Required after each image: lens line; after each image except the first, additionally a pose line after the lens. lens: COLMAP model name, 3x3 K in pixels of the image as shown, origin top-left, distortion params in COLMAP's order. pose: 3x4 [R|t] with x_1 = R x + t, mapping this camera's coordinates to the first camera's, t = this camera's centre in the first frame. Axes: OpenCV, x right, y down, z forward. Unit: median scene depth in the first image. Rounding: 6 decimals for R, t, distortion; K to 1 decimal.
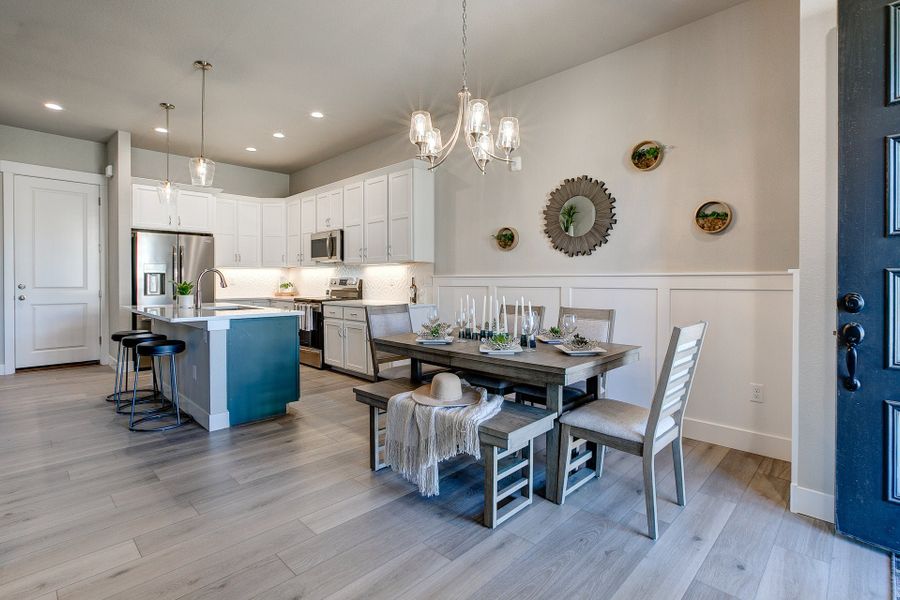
lens RADIAL K [[436.1, 0, 445.0], [0, 436.1, 284.7], [0, 0, 1]] dist [-0.021904, 0.008647]
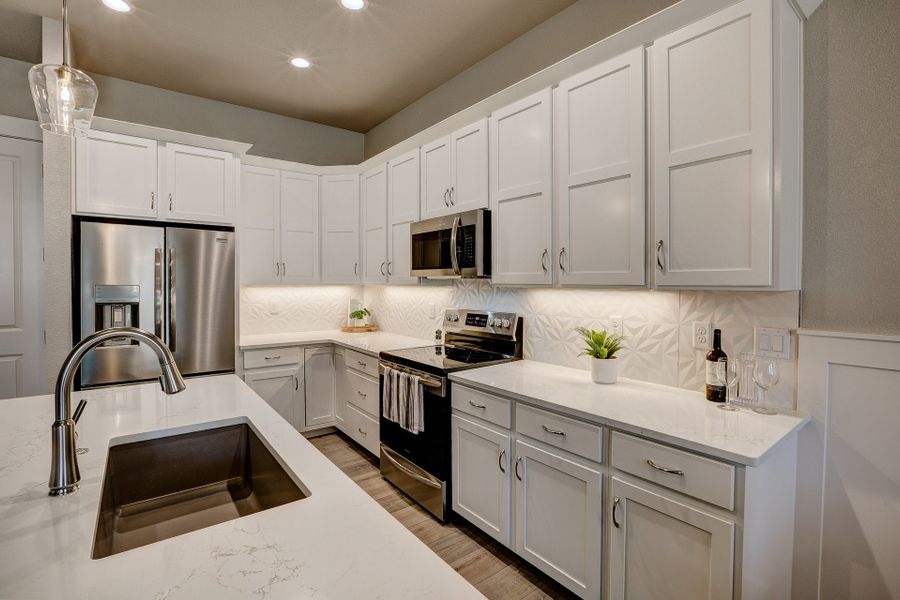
lens RADIAL K [[415.5, 0, 453.9], [0, 415.5, 297.6], [0, 0, 1]] dist [-0.030292, 0.017540]
pose [[0.993674, 0.004294, -0.112221, -0.248050], [-0.001527, 0.999693, 0.024730, -0.051043], [0.112293, -0.024402, 0.993375, 0.640076]]
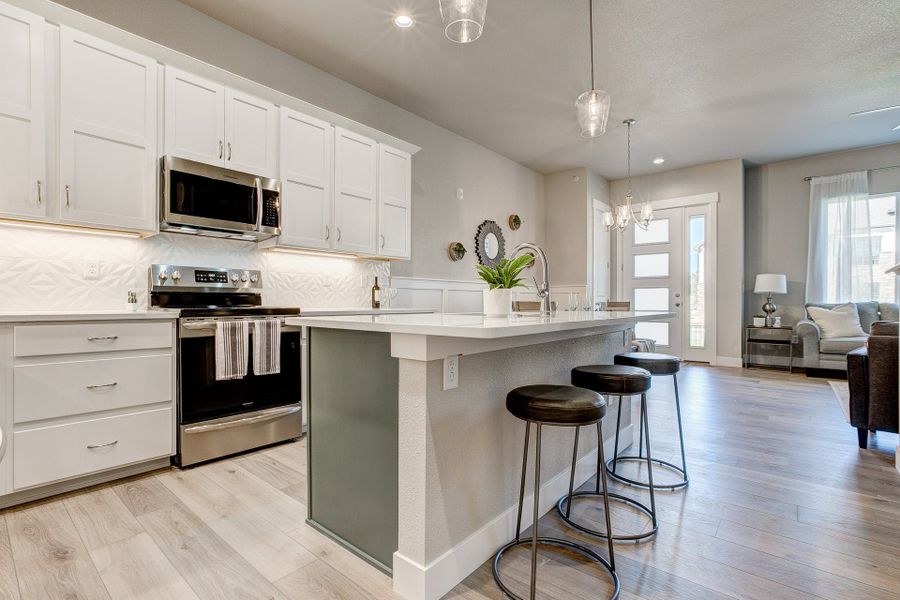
lens RADIAL K [[415.5, 0, 425.2], [0, 415.5, 305.7], [0, 0, 1]] dist [-0.030292, 0.017540]
pose [[-0.049522, -0.013597, 0.998680, -0.852488], [0.006491, 0.999882, 0.013935, 0.026505], [-0.998752, 0.007173, -0.049428, 0.942377]]
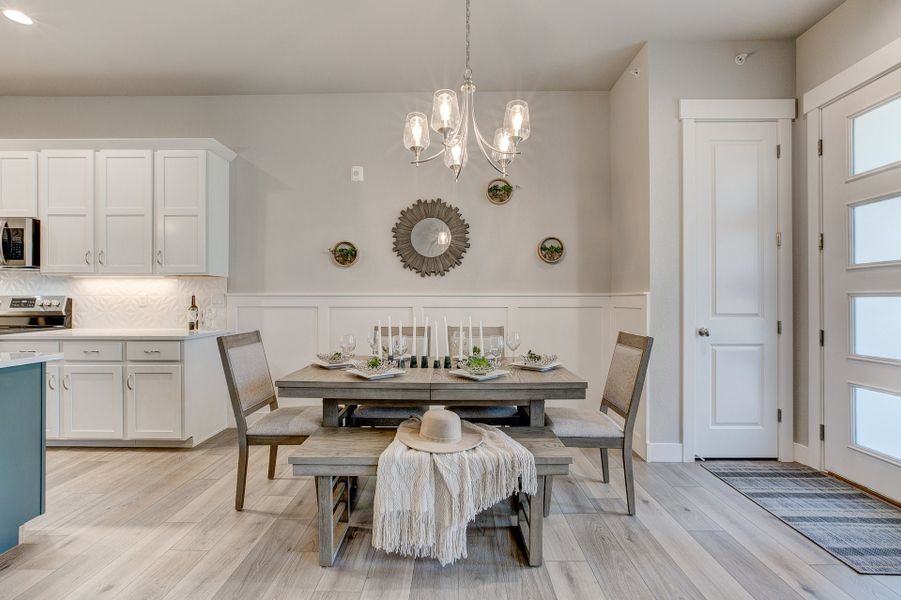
lens RADIAL K [[416.0, 0, 452.1], [0, 416.0, 299.0], [0, 0, 1]] dist [-0.026329, 0.011773]
pose [[0.711752, 0.002972, 0.702425, -0.251085], [0.006751, 0.999916, -0.011071, -0.000480], [-0.702398, 0.012622, 0.711672, 0.191241]]
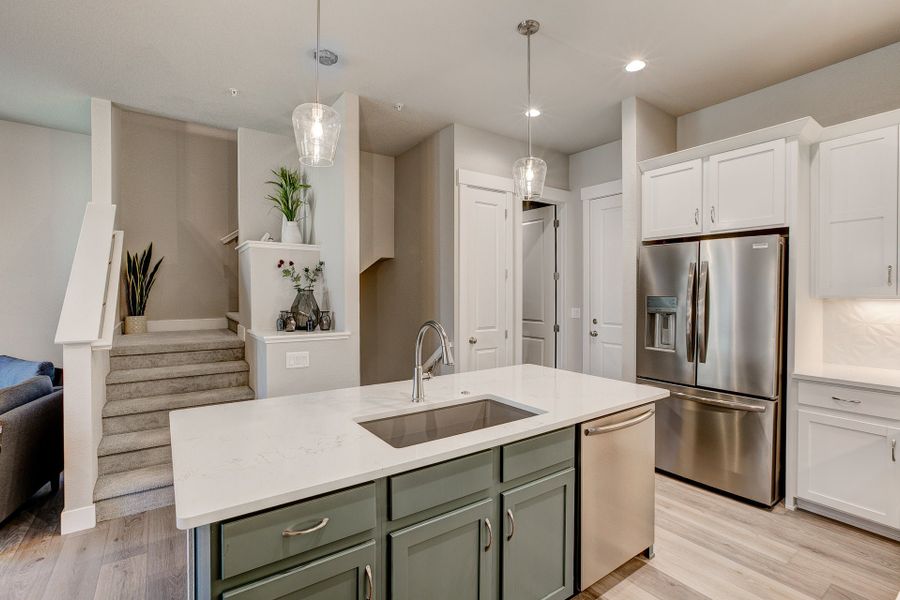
lens RADIAL K [[415.5, 0, 452.6], [0, 415.5, 299.9], [0, 0, 1]] dist [-0.030292, 0.017540]
pose [[-0.134822, 0.017873, -0.990709, -0.087978], [-0.009924, 0.999763, 0.019387, -0.057100], [0.990820, 0.012446, -0.134613, 0.873047]]
